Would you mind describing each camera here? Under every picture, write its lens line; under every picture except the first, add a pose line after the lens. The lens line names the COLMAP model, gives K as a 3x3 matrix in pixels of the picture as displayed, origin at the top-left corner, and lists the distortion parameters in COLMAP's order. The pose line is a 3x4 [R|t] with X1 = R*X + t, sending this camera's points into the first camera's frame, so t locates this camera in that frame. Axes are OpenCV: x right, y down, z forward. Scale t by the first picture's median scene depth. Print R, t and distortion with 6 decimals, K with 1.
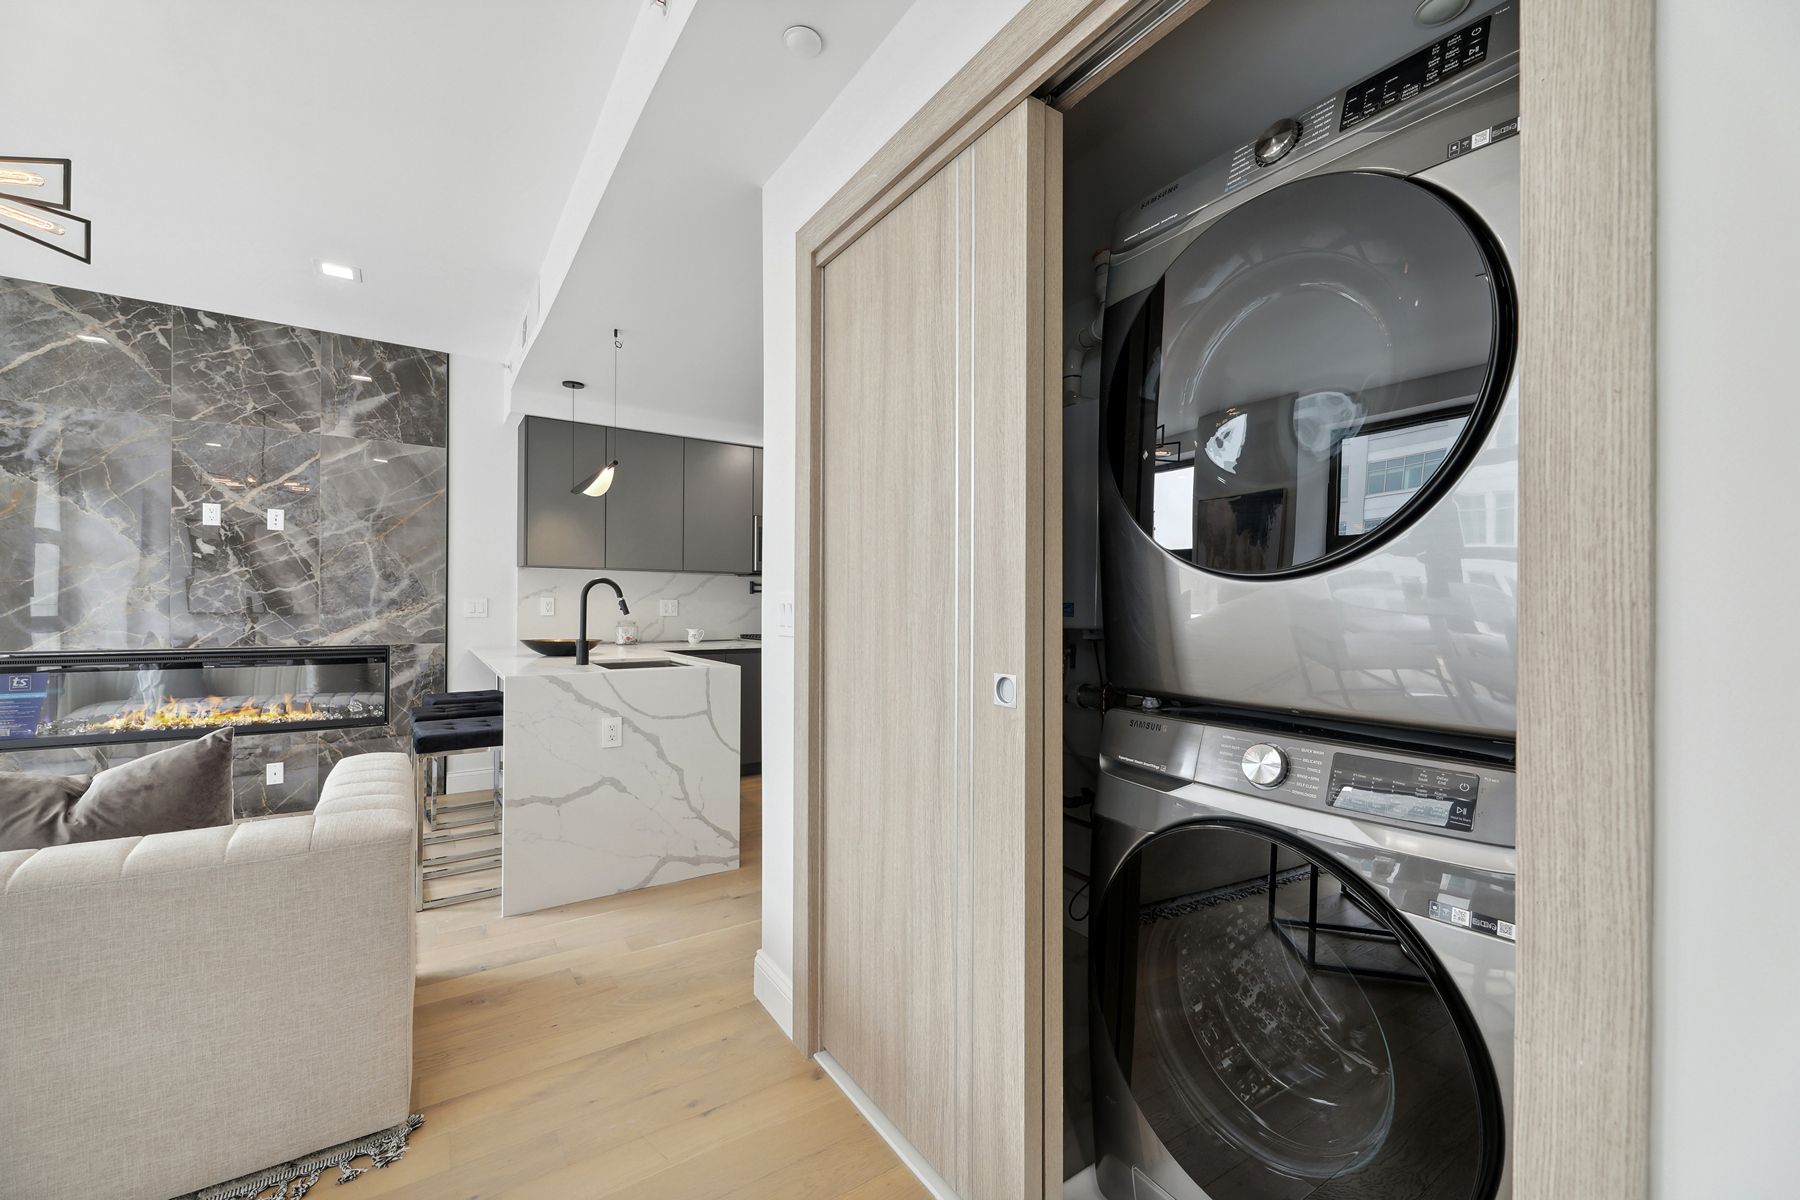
lens RADIAL K [[720.1, 0, 899.6], [0, 720.1, 605.1], [0, 0, 1]] dist [0.010897, -0.003441]
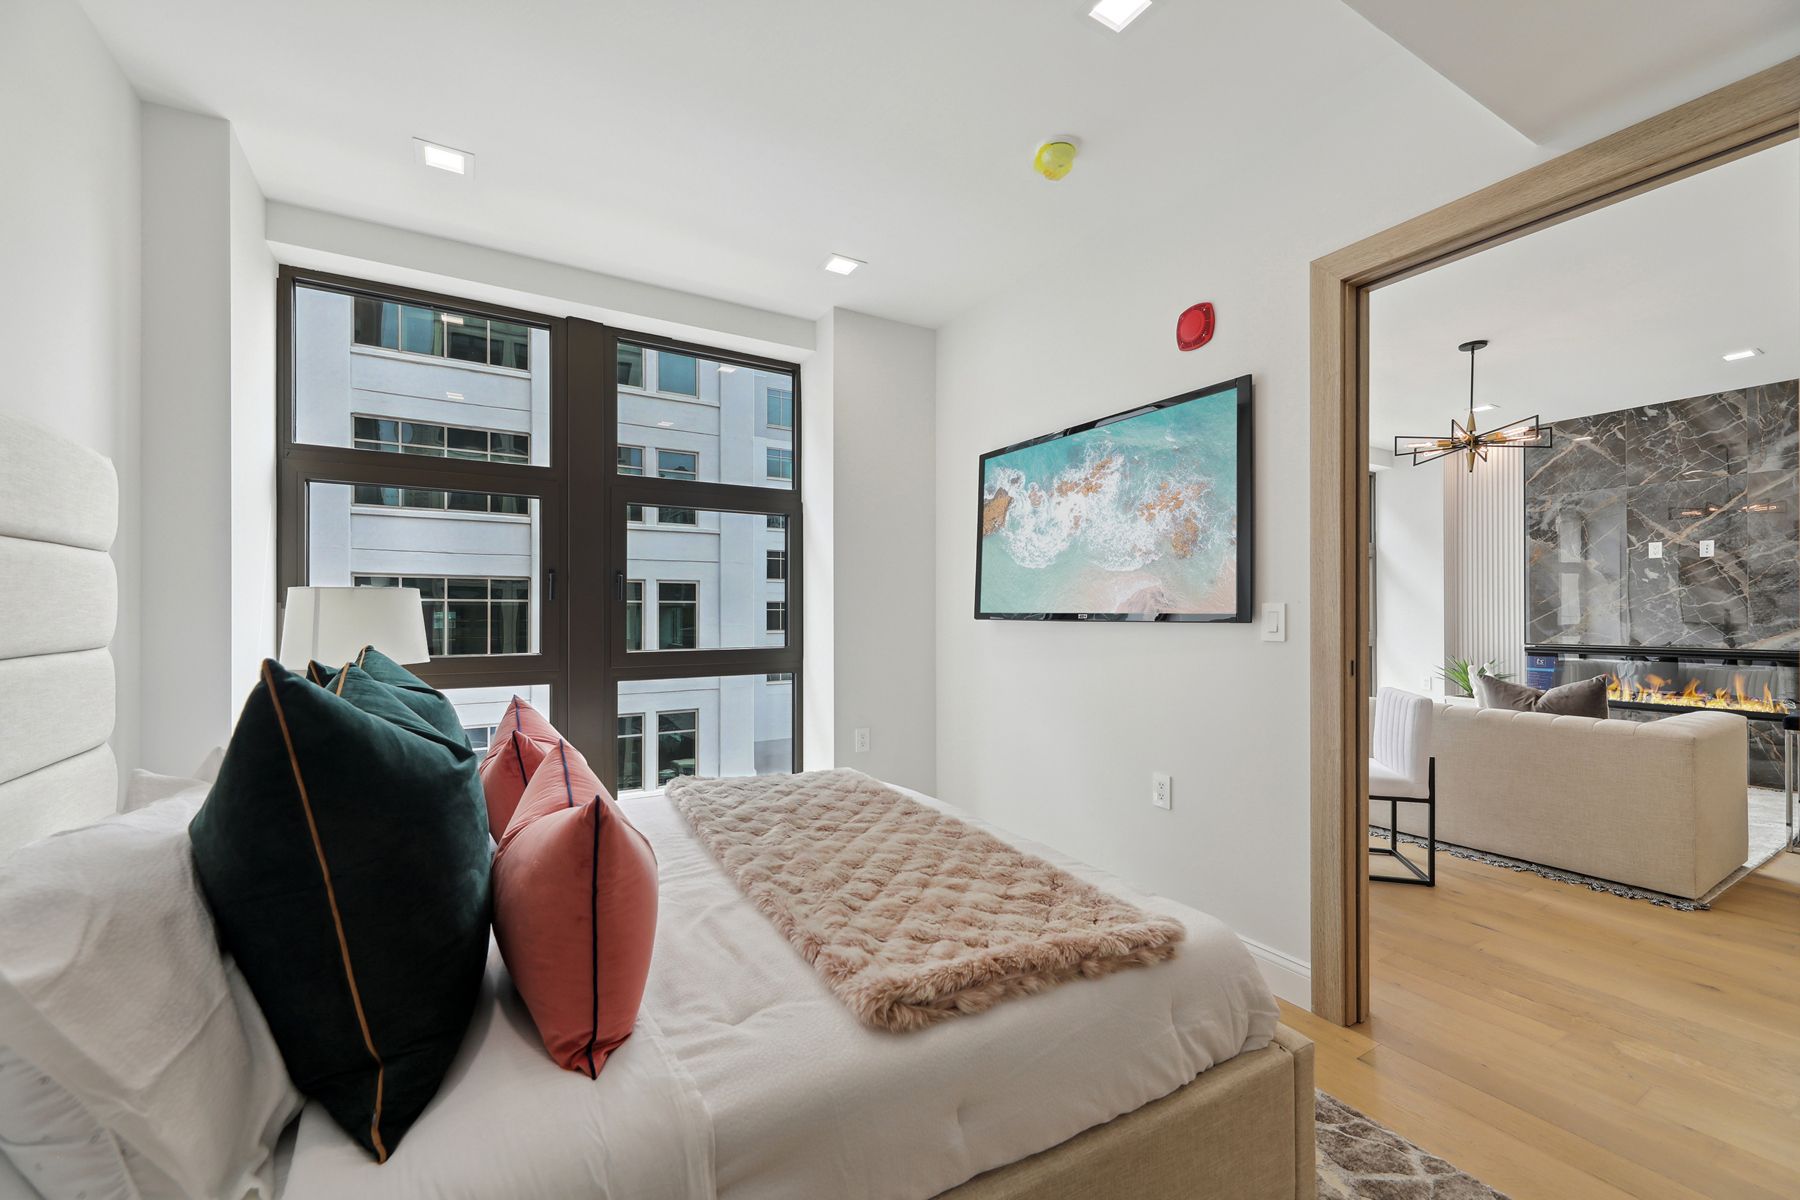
lens RADIAL K [[731.2, 0, 895.8], [0, 731.2, 611.4], [0, 0, 1]] dist [0.010338, -0.002532]
pose [[-0.053800, -0.011322, -0.998488, 0.513092], [0.002563, 0.999931, -0.011477, 0.004231], [0.998548, -0.003177, -0.053767, -0.359279]]
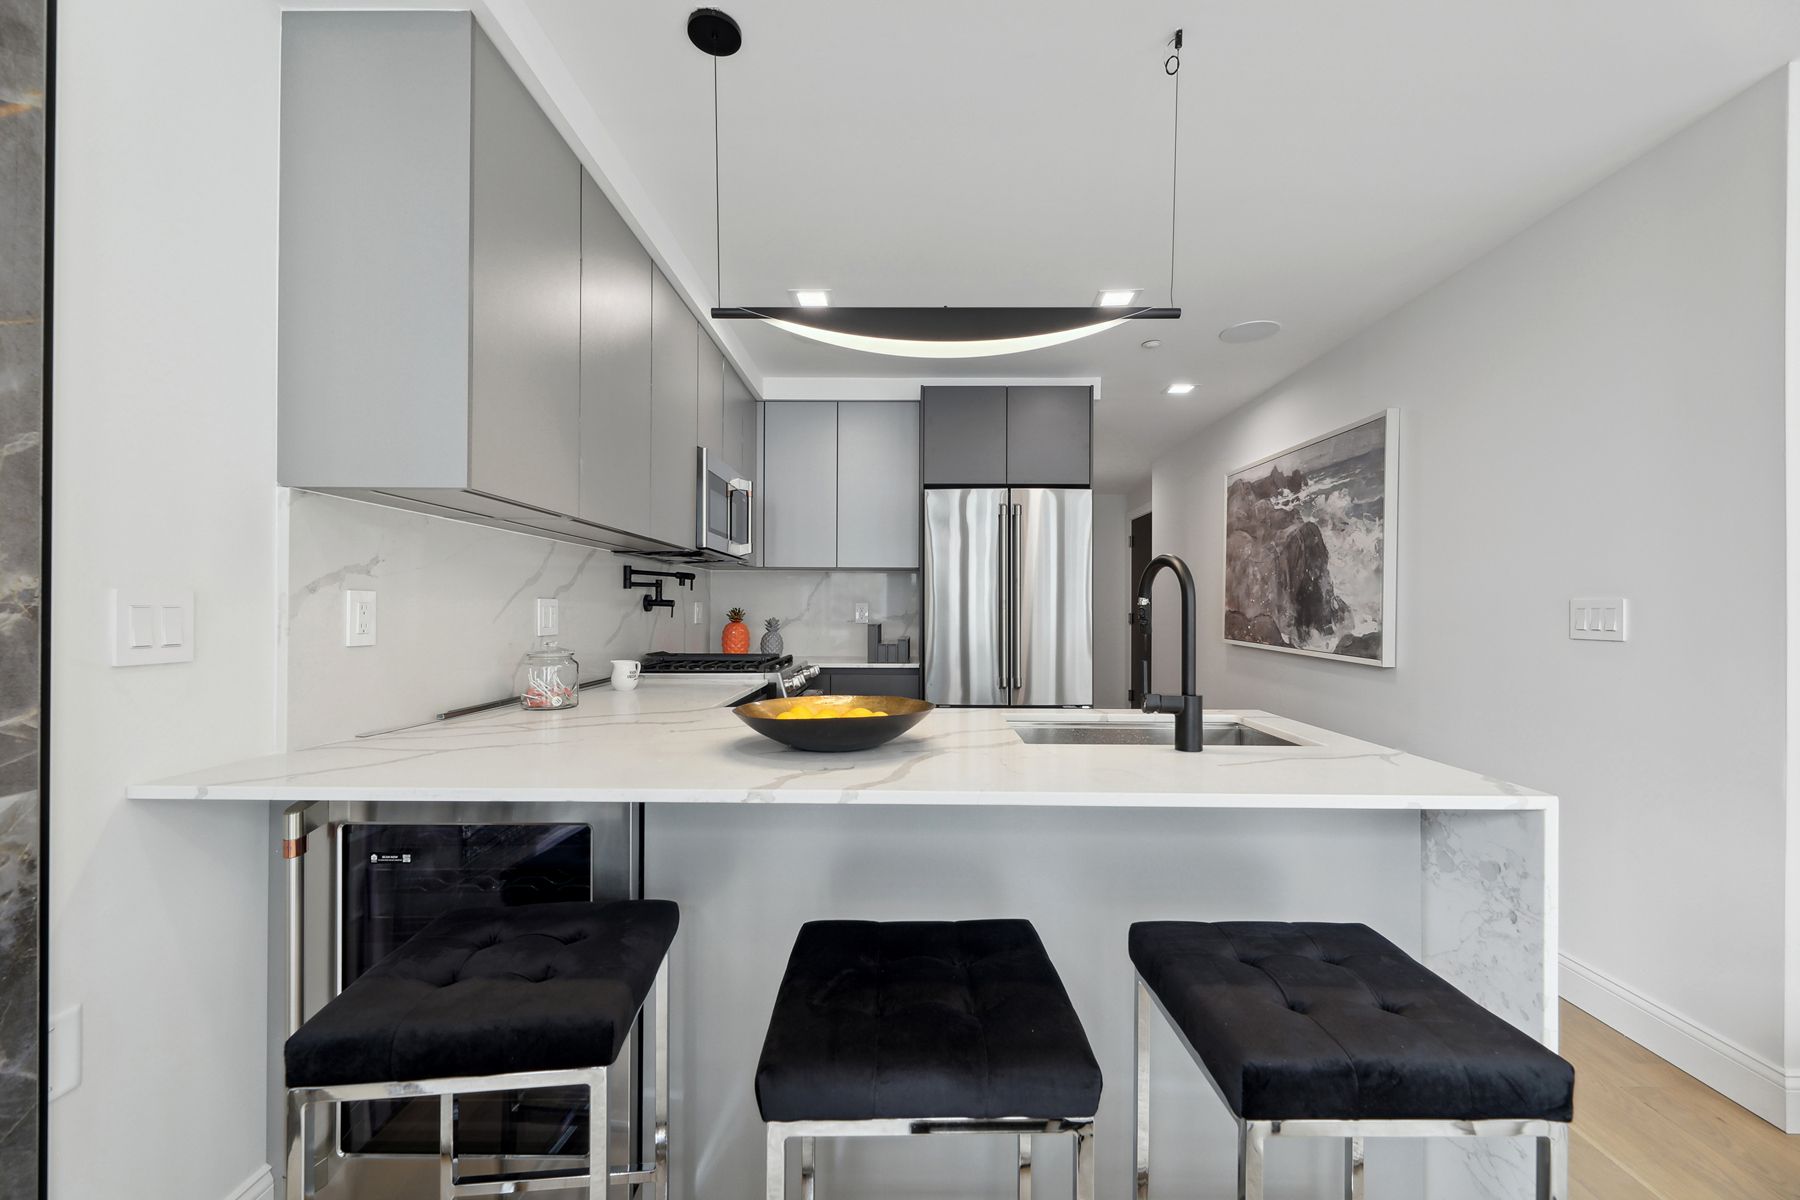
lens RADIAL K [[720.1, 0, 899.6], [0, 720.1, 605.1], [0, 0, 1]] dist [0.010897, -0.003441]
pose [[0.571147, 0.000535, 0.820847, -0.733545], [-0.000635, 1.000000, -0.000210, -0.004641], [-0.820847, -0.000401, 0.571148, 0.726554]]
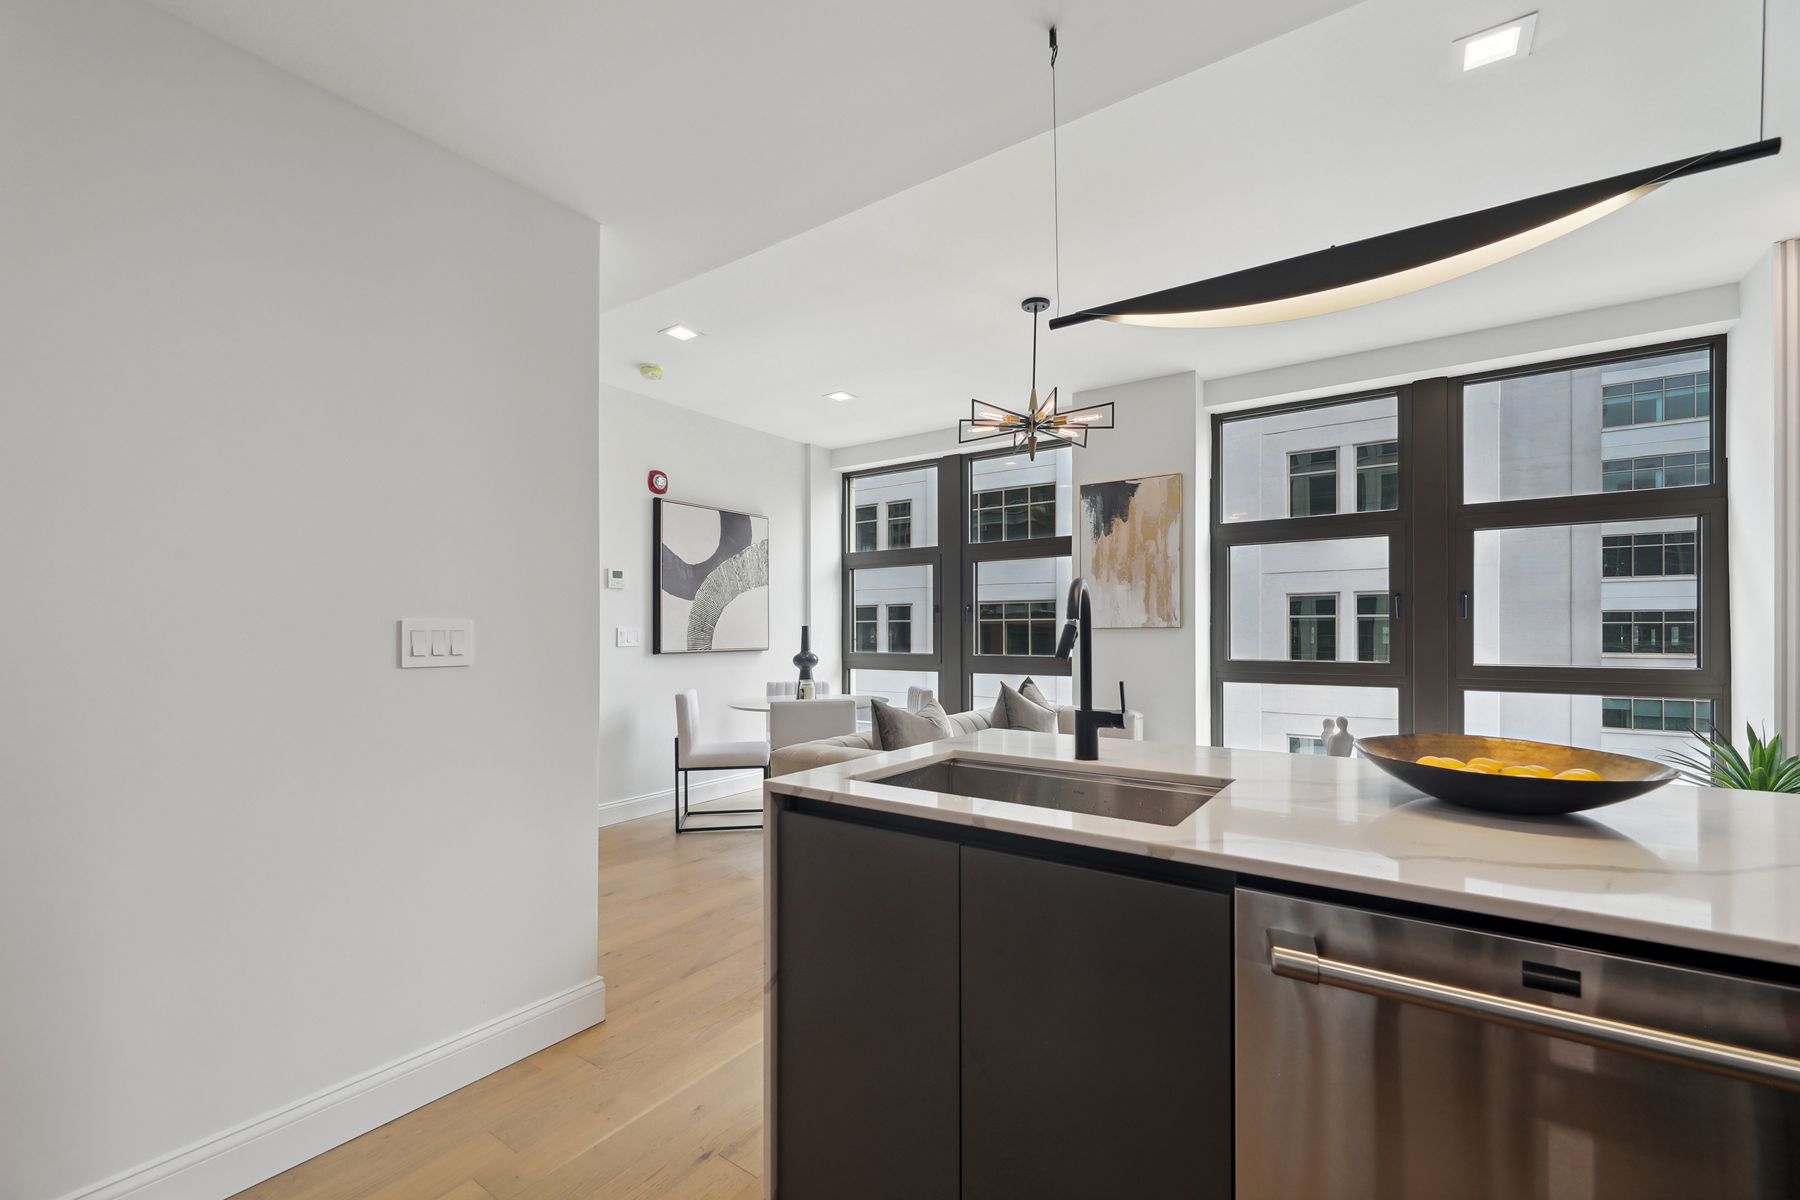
lens RADIAL K [[752.4, 0, 890.0], [0, 752.4, 631.9], [0, 0, 1]] dist [0.009737, -0.000117]
pose [[-0.934915, -0.004266, -0.354846, -0.107981], [-0.003503, 0.999990, -0.002790, -0.001389], [0.354855, -0.001366, -0.934920, 1.164410]]
